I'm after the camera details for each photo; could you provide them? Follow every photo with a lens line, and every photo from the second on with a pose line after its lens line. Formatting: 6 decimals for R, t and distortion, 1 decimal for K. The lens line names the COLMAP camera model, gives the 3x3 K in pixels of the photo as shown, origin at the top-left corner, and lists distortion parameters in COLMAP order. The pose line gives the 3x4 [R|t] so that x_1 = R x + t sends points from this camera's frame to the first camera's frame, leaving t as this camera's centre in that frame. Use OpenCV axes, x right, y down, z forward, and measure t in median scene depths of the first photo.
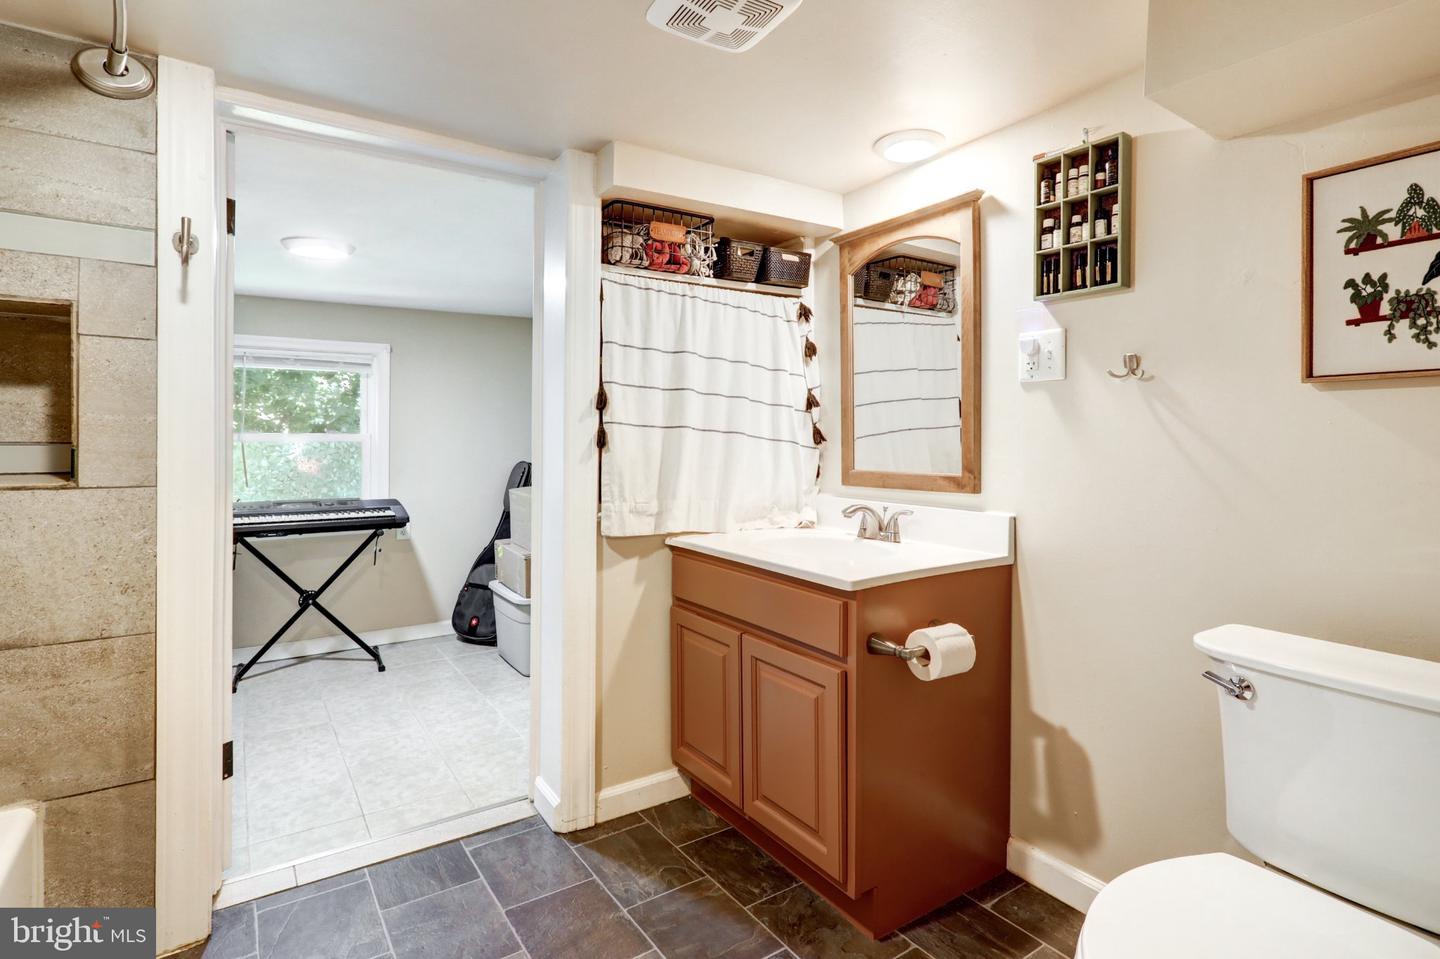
lens RADIAL K [[730.6, 0, 730.1], [0, 730.6, 432.9], [0, 0, 1]] dist [-0.010996, 0.005942]
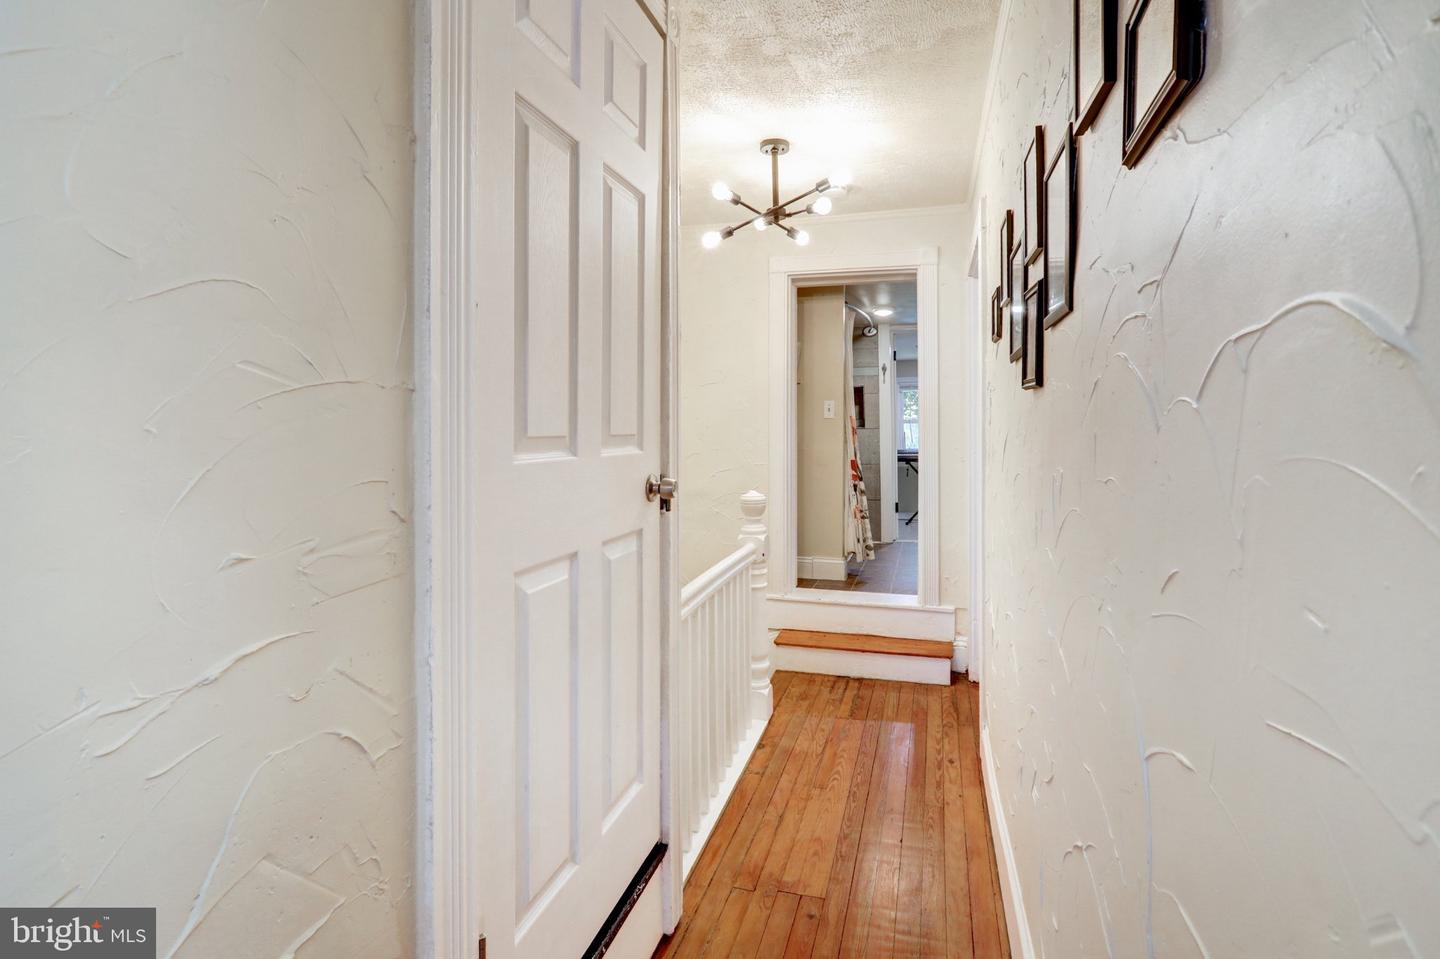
lens RADIAL K [[730.6, 0, 735.9], [0, 730.6, 429.0], [0, 0, 1]] dist [-0.010996, 0.005942]
pose [[0.657556, -0.015561, -0.753245, 4.271449], [0.015676, 0.999853, -0.006971, 0.219765], [0.753242, -0.007224, 0.657704, -5.559655]]
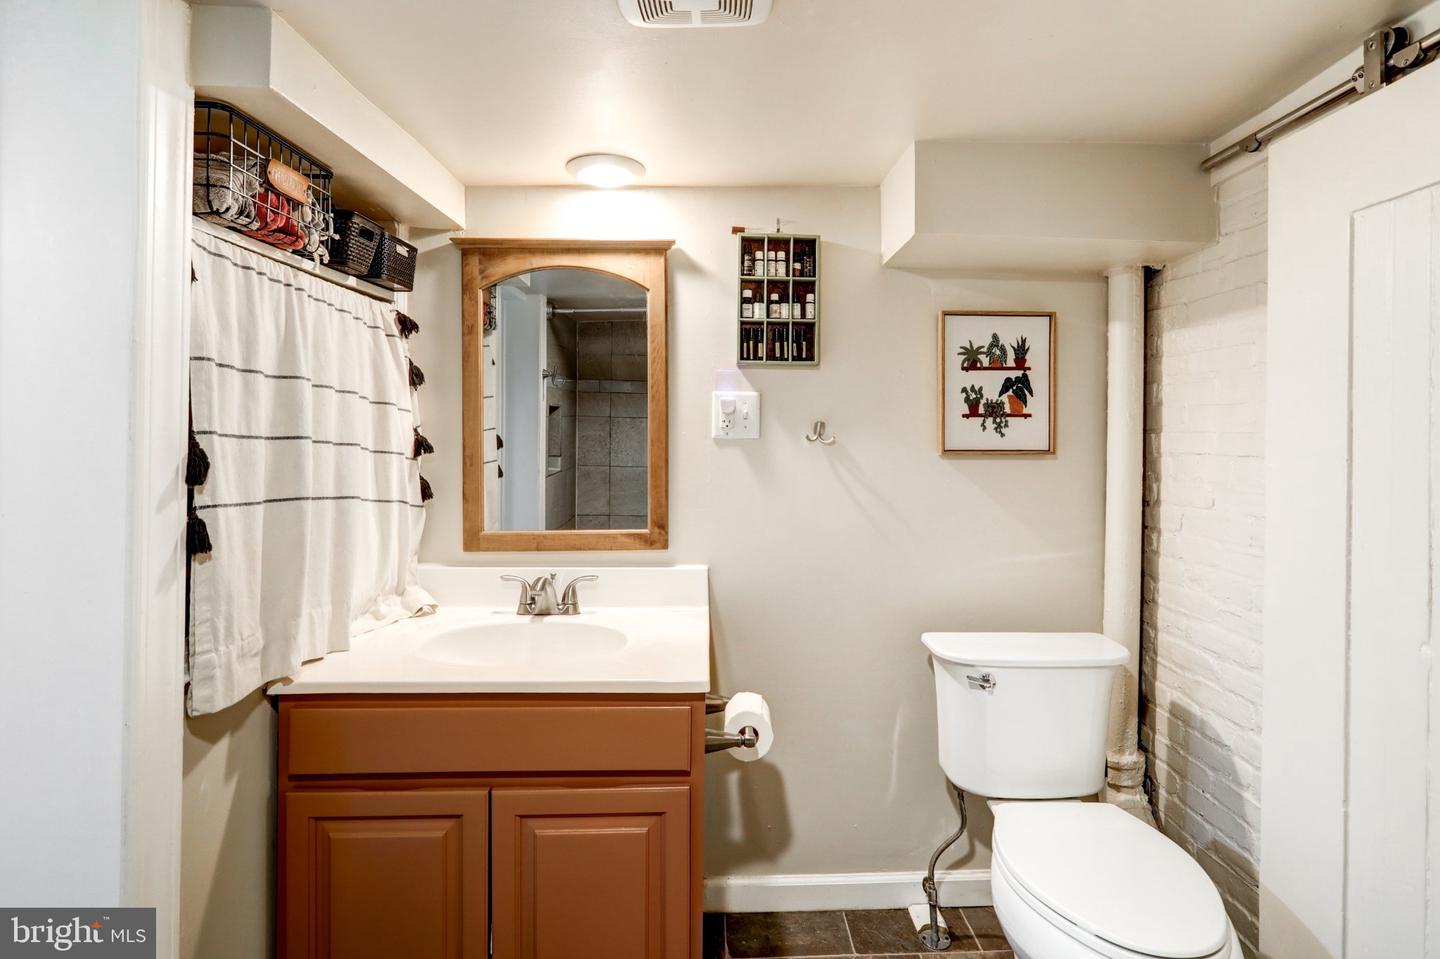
lens RADIAL K [[730.6, 0, 759.0], [0, 730.6, 425.0], [0, 0, 1]] dist [-0.010996, 0.005942]
pose [[0.518911, 0.008273, 0.854788, -0.468485], [-0.011519, 0.999930, -0.002685, -0.087737], [-0.854750, -0.008453, 0.518970, 0.408732]]
